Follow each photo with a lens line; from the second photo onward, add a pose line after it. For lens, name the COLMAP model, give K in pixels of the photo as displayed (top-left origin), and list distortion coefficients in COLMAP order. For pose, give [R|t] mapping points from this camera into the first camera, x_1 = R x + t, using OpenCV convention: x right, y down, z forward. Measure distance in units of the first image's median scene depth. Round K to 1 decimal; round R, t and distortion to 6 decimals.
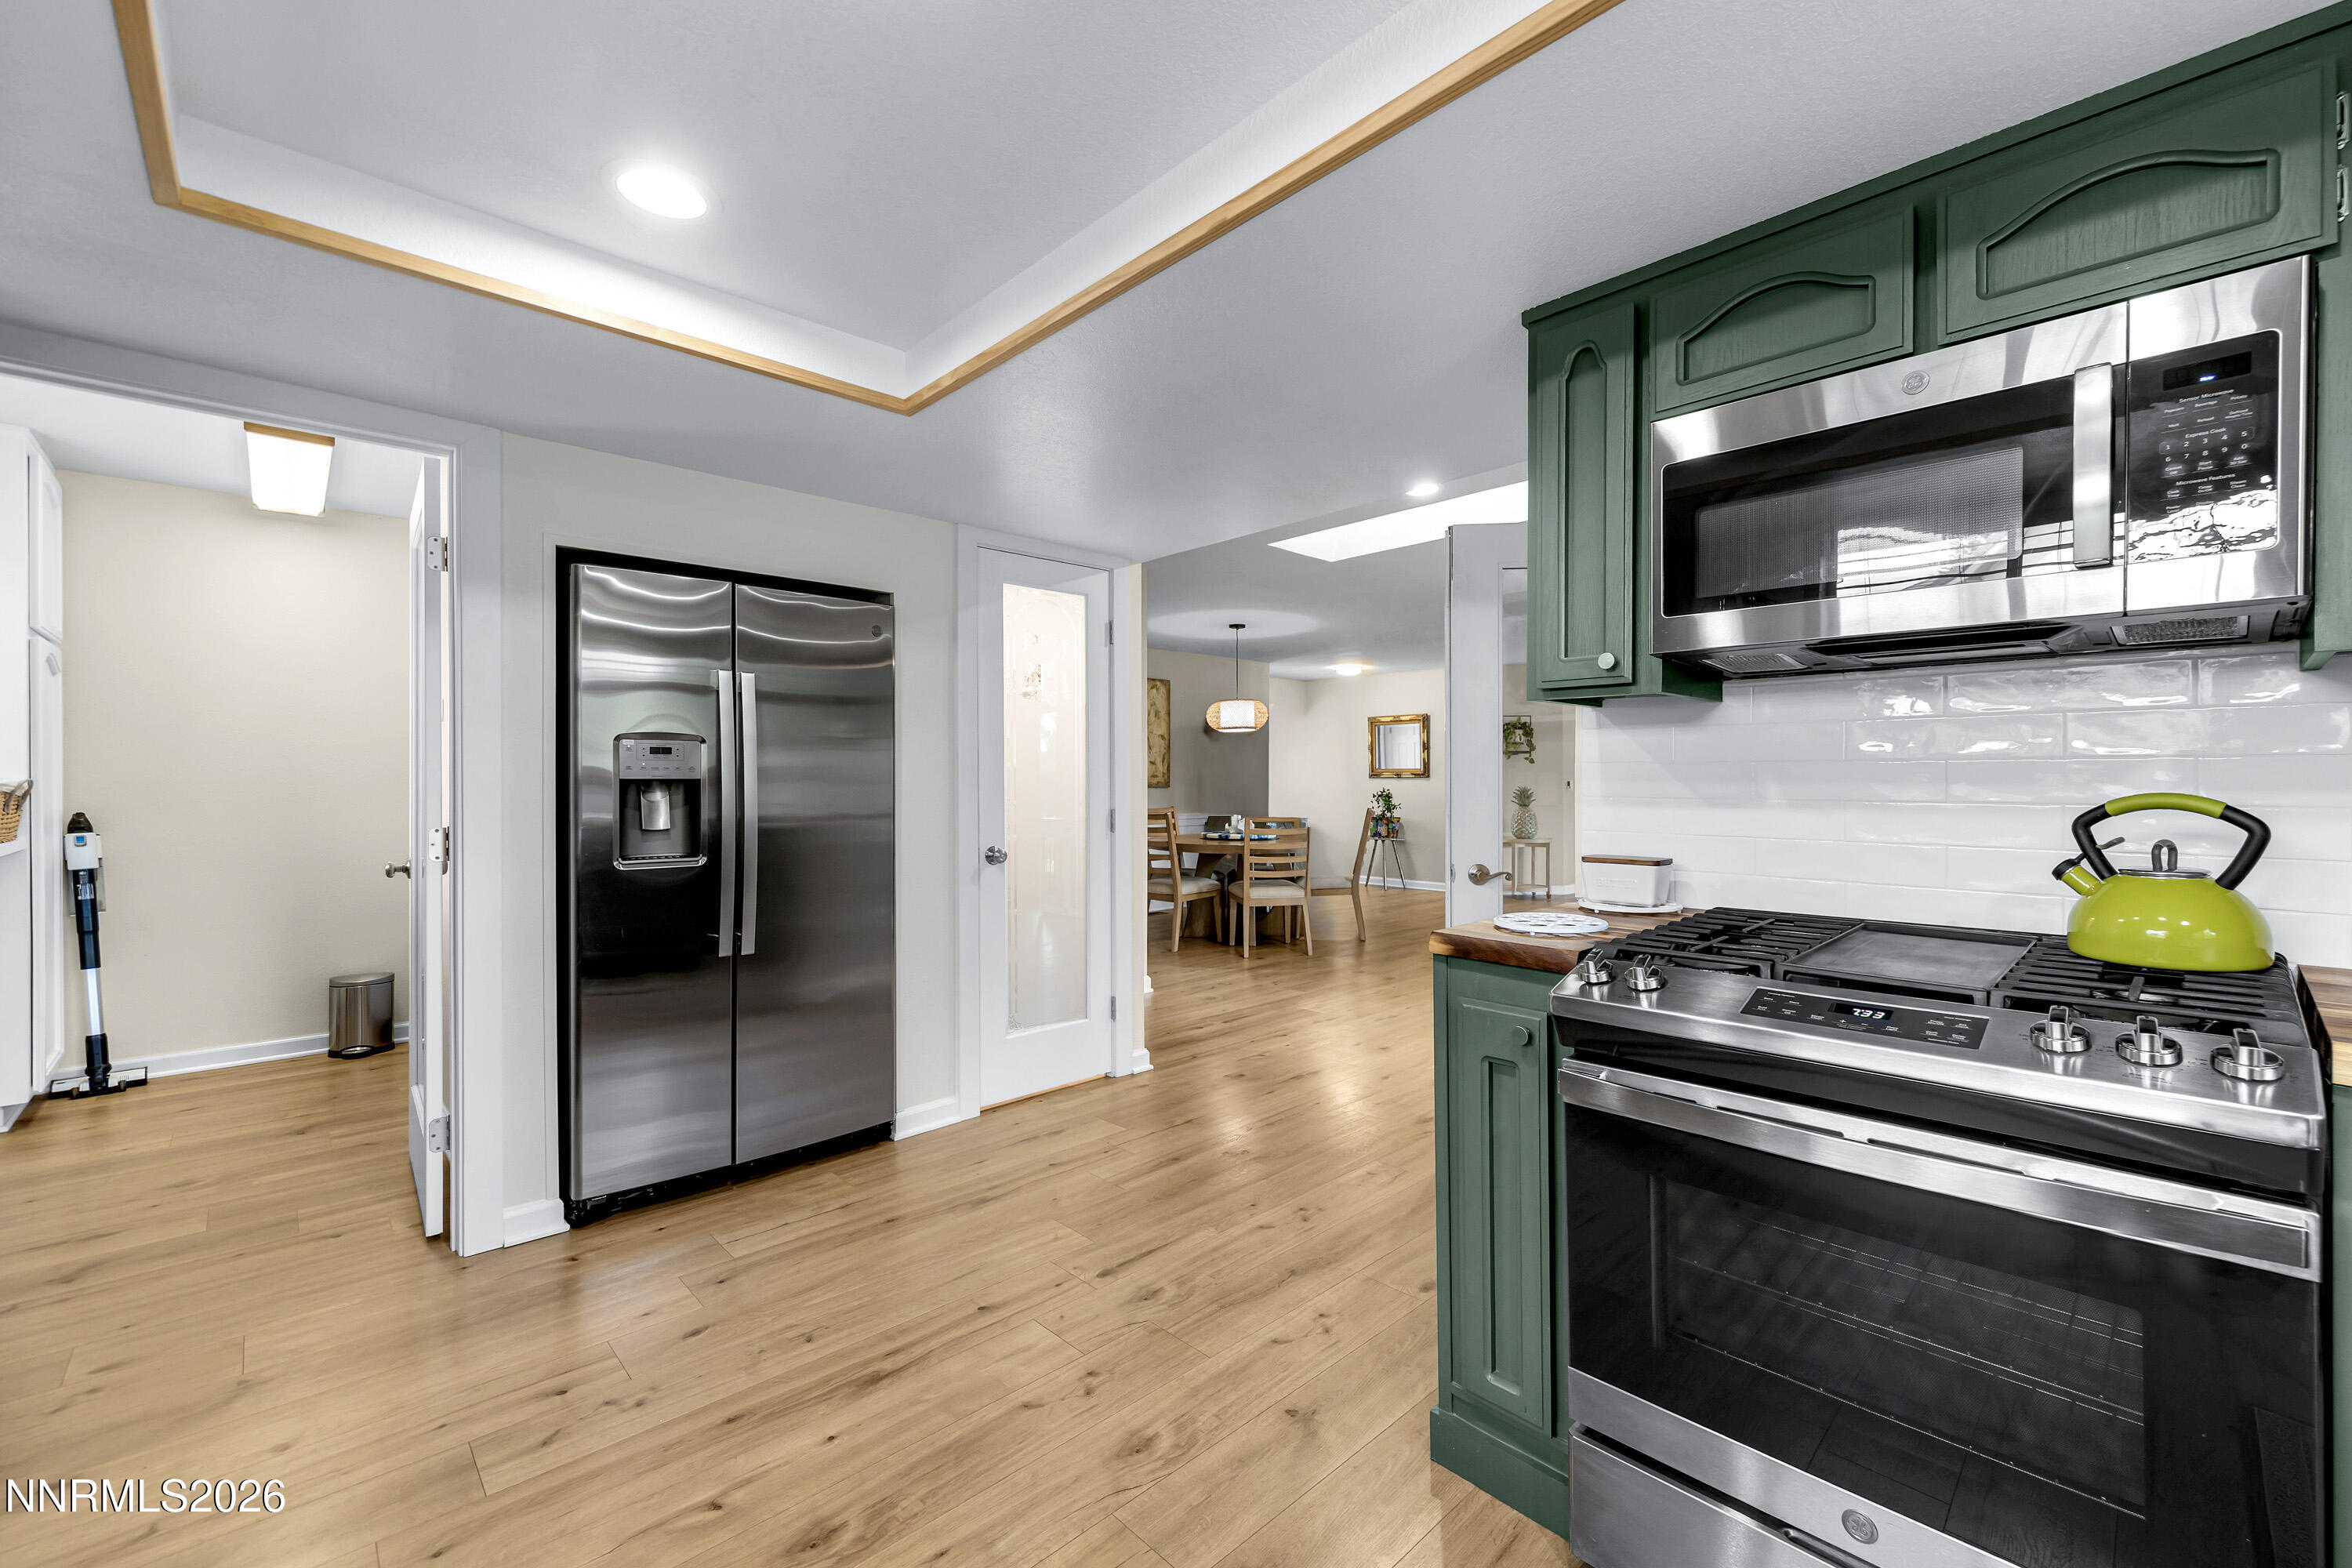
lens RADIAL K [[945.8, 0, 1189.9], [0, 945.8, 783.0], [0, 0, 1]] dist [0.007237, -0.001859]
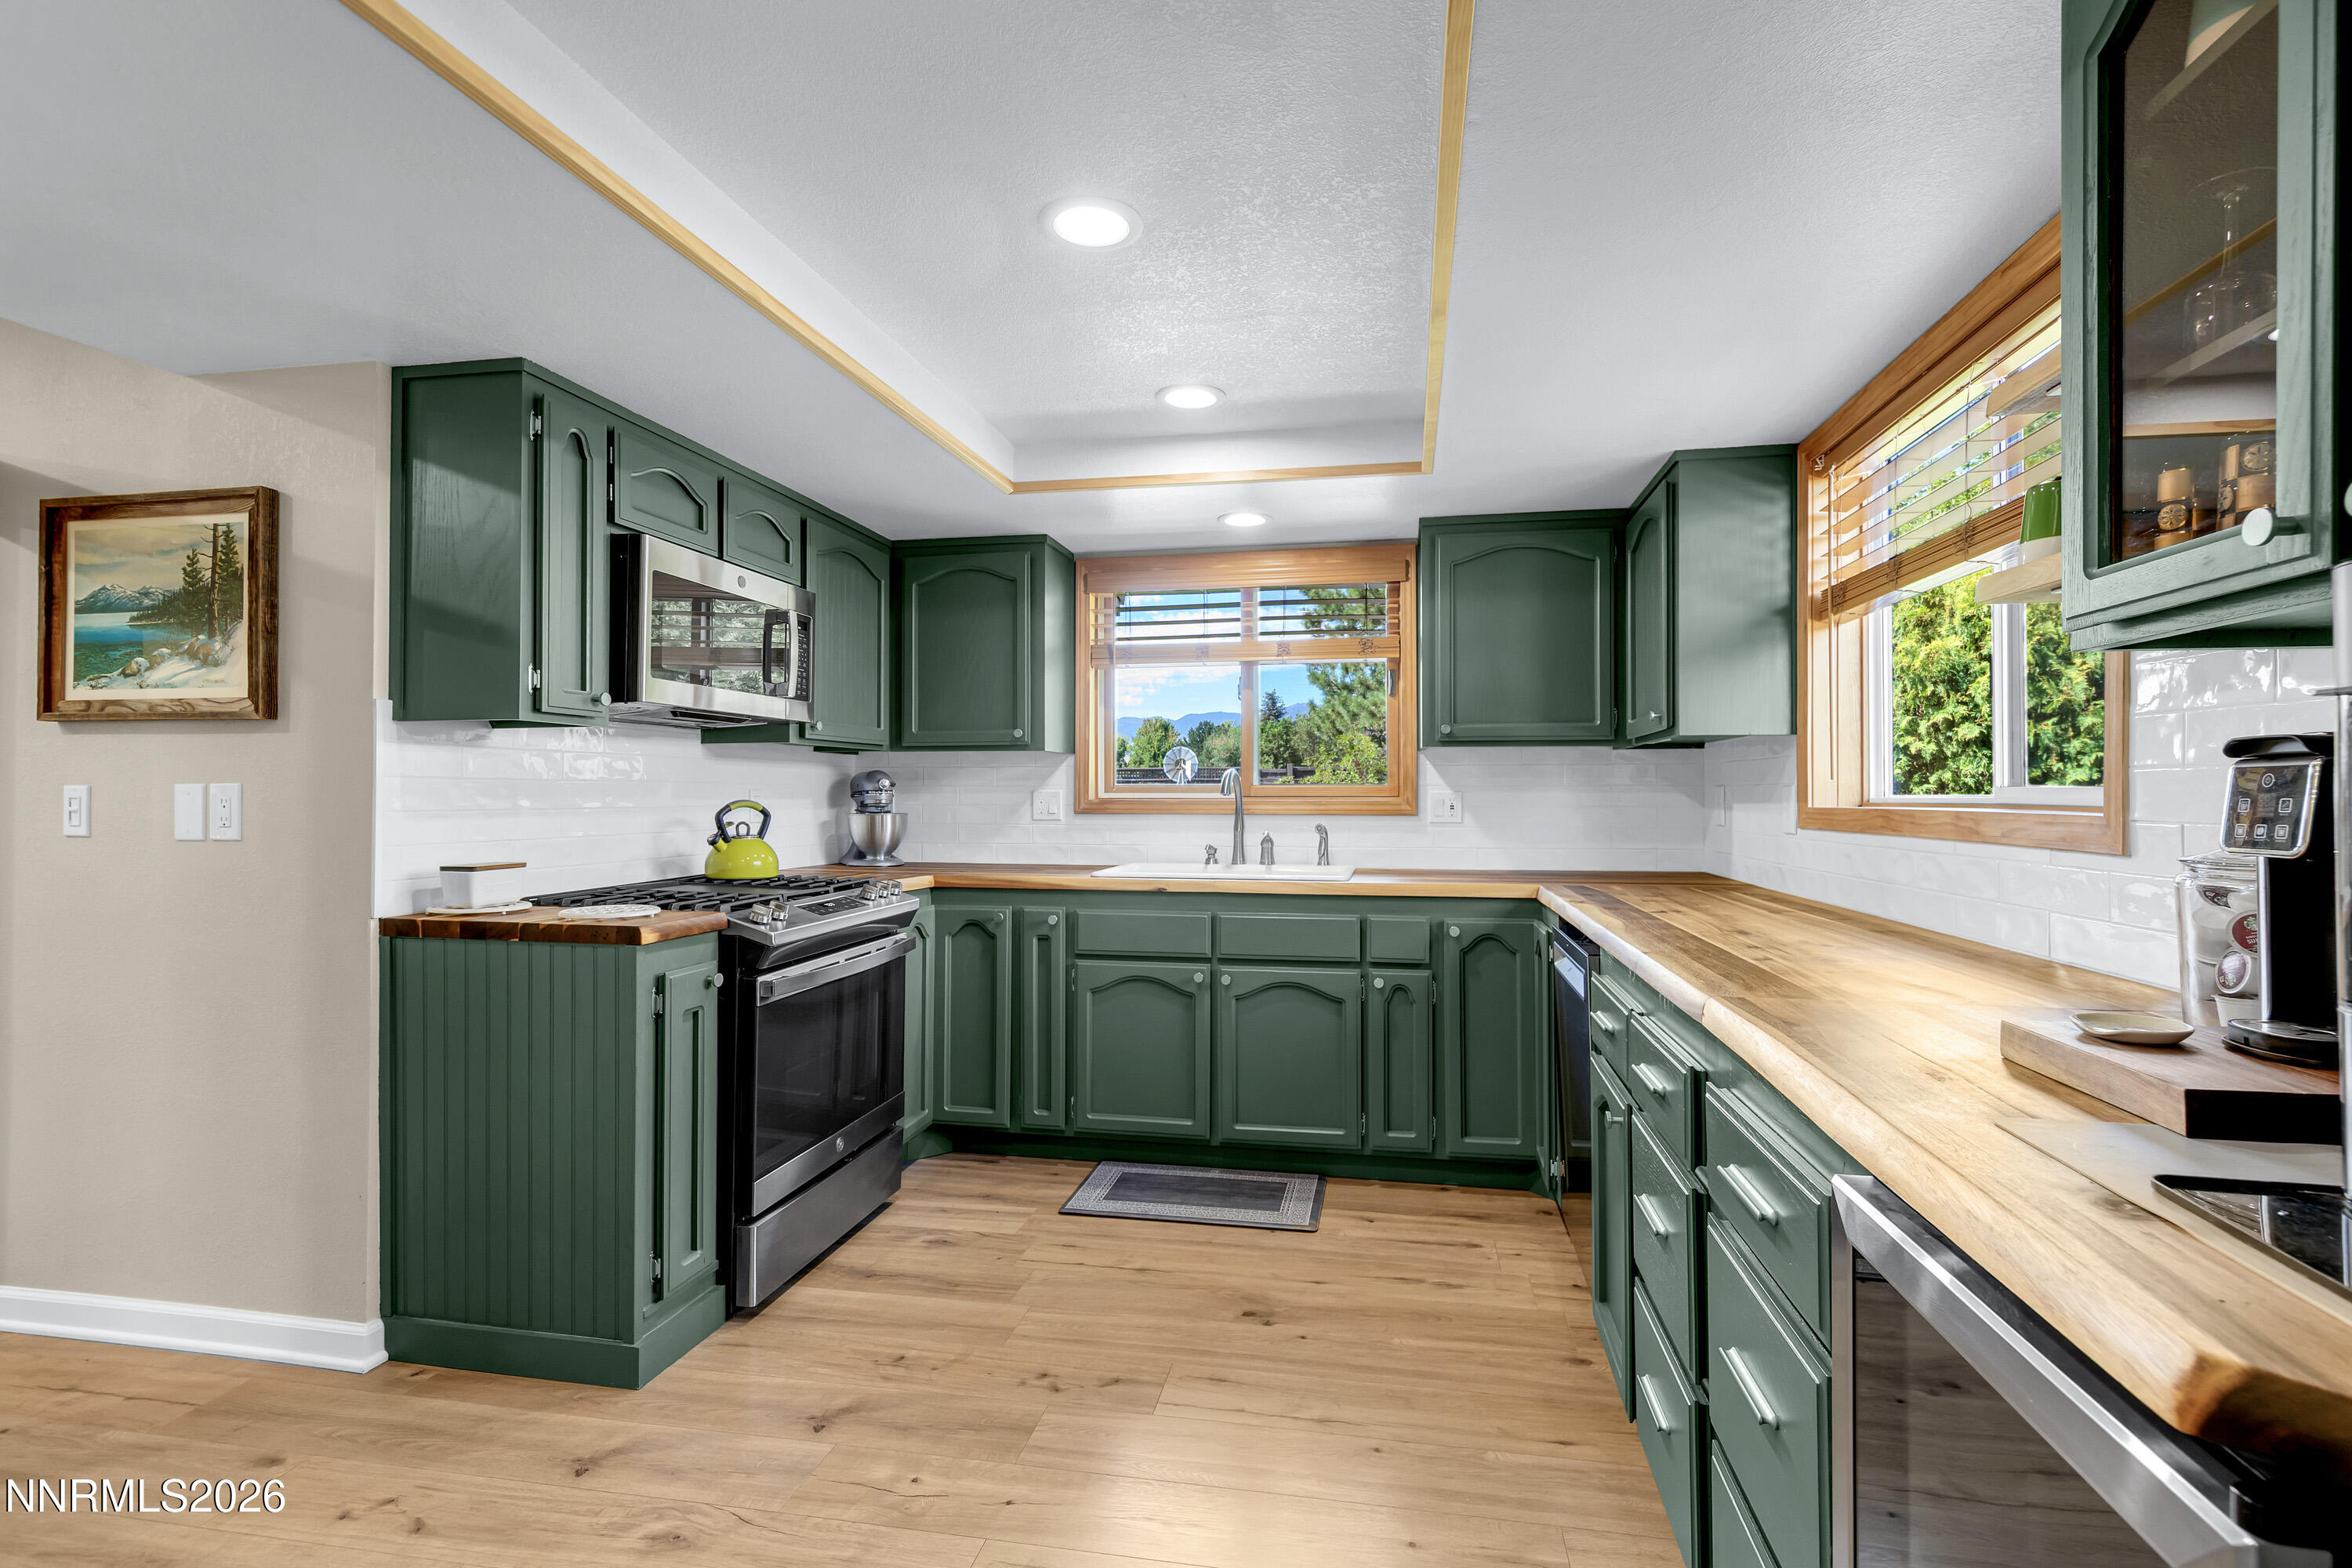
lens RADIAL K [[1250.6, 0, 1170.4], [0, 1250.6, 777.1], [0, 0, 1]] dist [0.005182, -0.000552]
pose [[-0.591146, 0.000495, 0.806564, -1.788340], [-0.002800, 0.999993, -0.002667, -0.032367], [-0.806560, -0.003835, -0.591140, 1.821667]]
